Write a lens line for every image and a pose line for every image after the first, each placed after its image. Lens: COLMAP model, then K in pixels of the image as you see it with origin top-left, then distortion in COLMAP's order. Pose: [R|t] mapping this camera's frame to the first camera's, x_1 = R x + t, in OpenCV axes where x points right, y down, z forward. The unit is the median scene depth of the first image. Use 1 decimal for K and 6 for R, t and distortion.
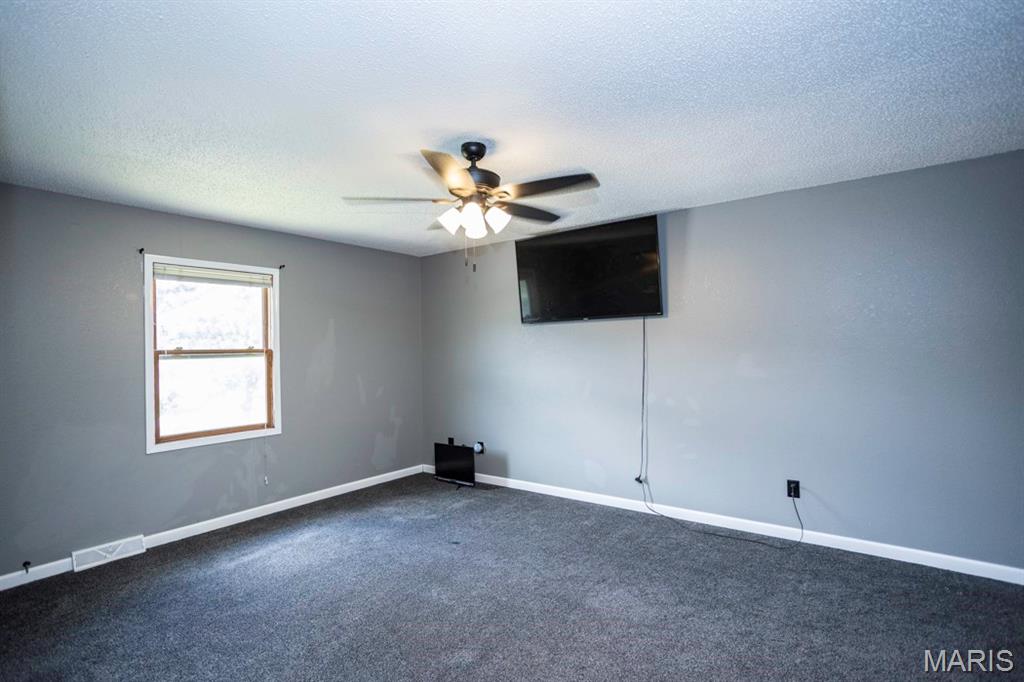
lens RADIAL K [[494.1, 0, 512.0], [0, 494.1, 341.0], [0, 0, 1]] dist [0.000266, 0.000227]
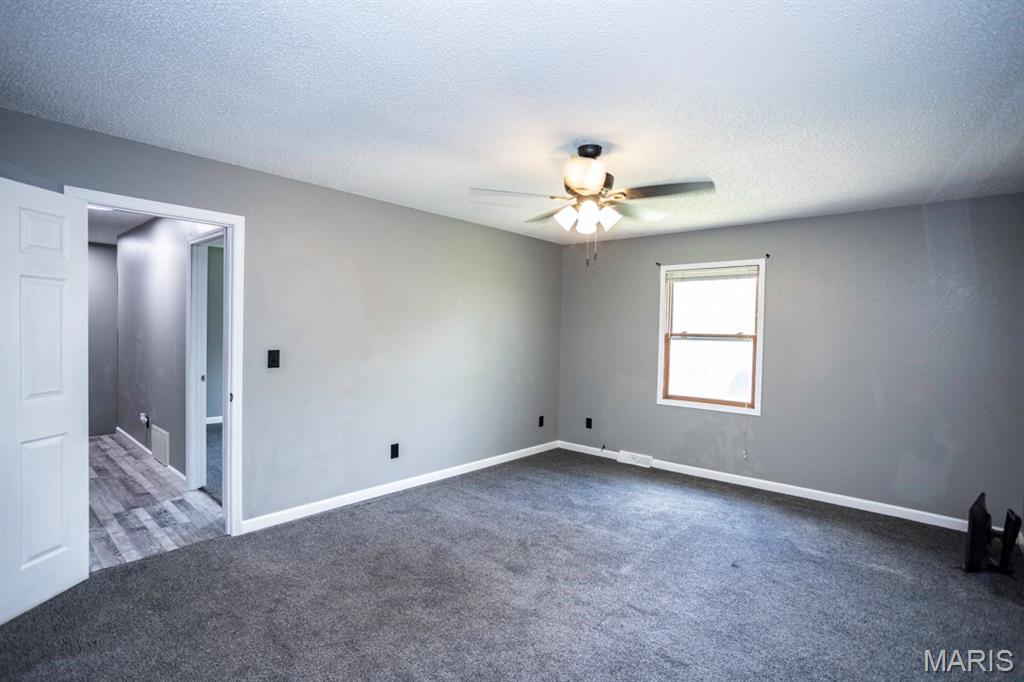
lens RADIAL K [[505.5, 0, 512.0], [0, 505.5, 341.0], [0, 0, 1]] dist [-0.030913, 0.036399]
pose [[-0.053581, 0.046196, -0.997494, 0.685659], [0.000445, 0.998930, 0.046238, -0.023815], [0.998563, 0.002034, -0.053544, 0.583137]]
